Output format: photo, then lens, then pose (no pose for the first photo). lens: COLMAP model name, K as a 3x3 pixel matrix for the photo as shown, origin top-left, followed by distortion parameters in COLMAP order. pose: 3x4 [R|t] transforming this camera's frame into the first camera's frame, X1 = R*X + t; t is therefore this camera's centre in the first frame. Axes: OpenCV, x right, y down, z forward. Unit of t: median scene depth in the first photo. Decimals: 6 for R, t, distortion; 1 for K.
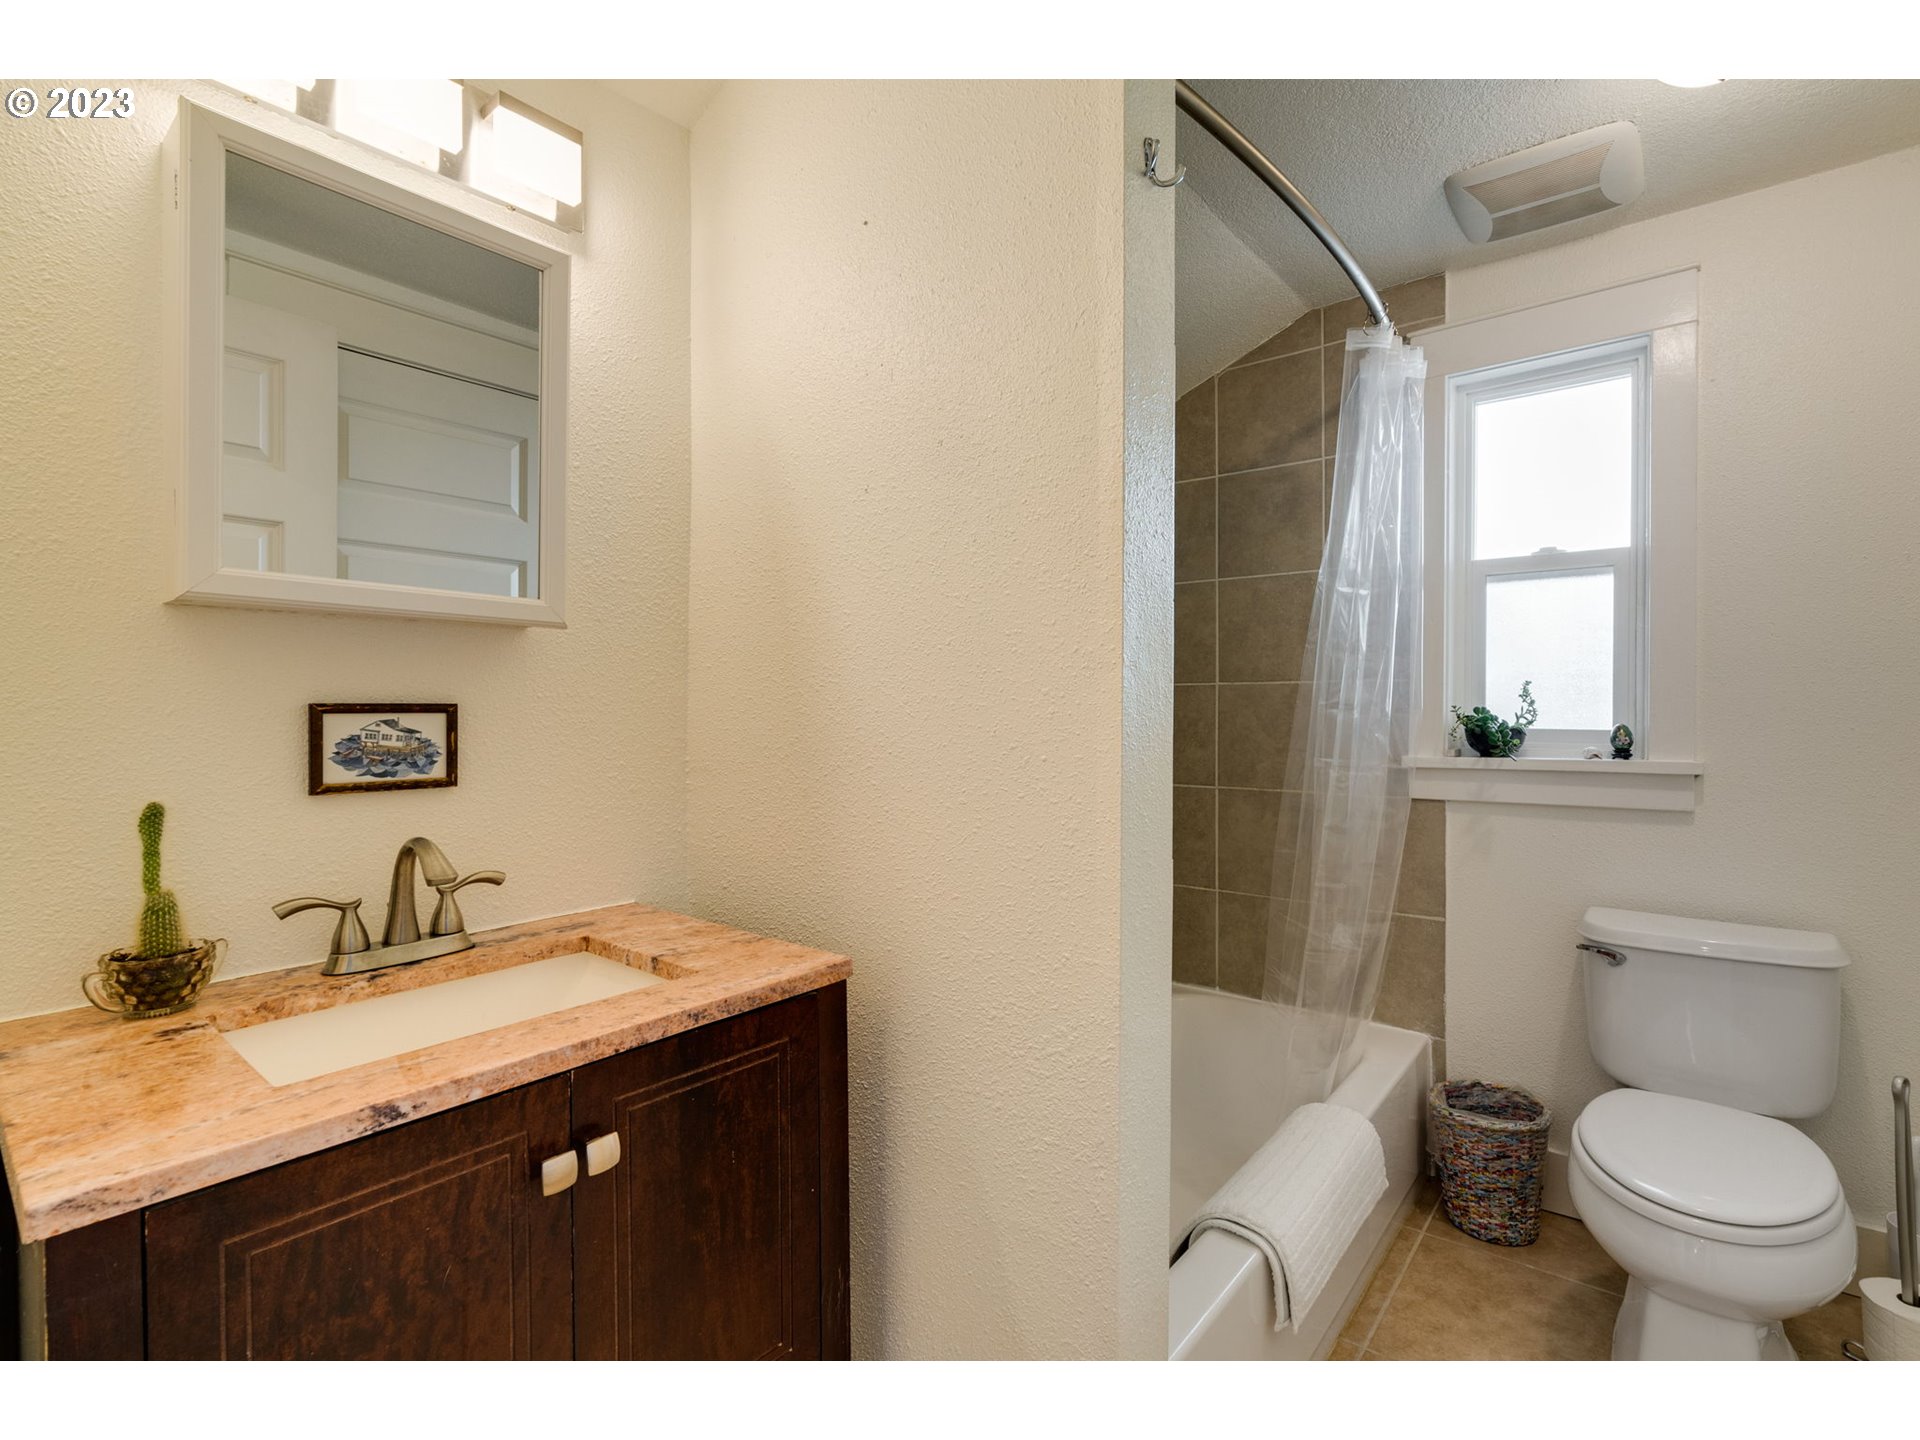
lens RADIAL K [[897.9, 0, 955.7], [0, 897.9, 714.6], [0, 0, 1]] dist [-0.014645, 0.004933]
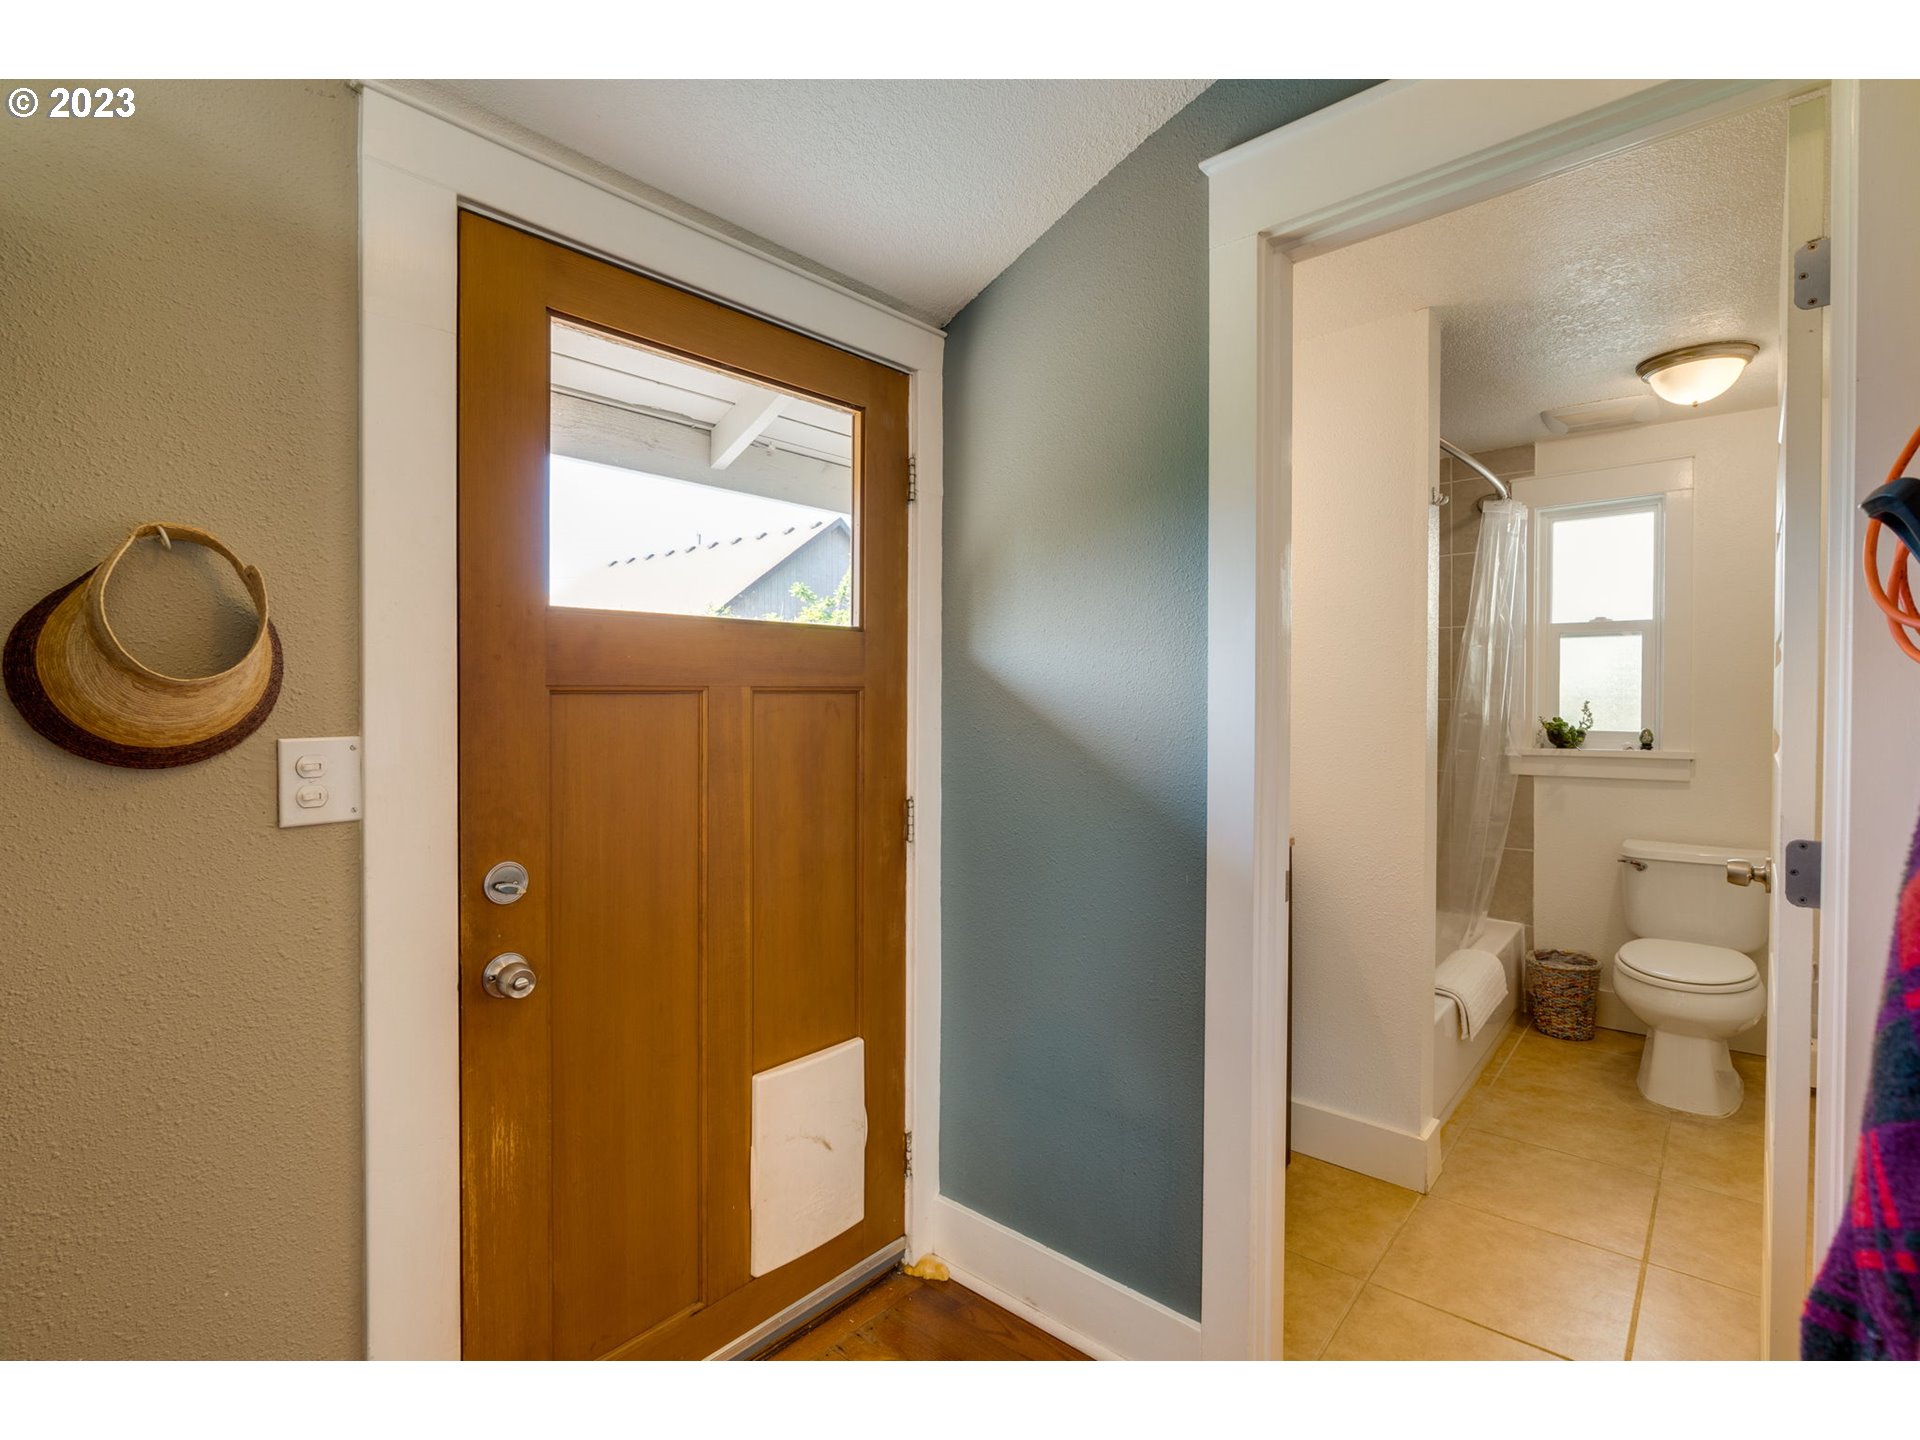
lens RADIAL K [[897.9, 0, 953.5], [0, 897.9, 708.4], [0, 0, 1]] dist [-0.014645, 0.004933]
pose [[0.999475, 0.000041, -0.032403, -0.465217], [0.000091, 0.999992, 0.004058, -0.032364], [0.032403, -0.004059, 0.999467, -0.667904]]
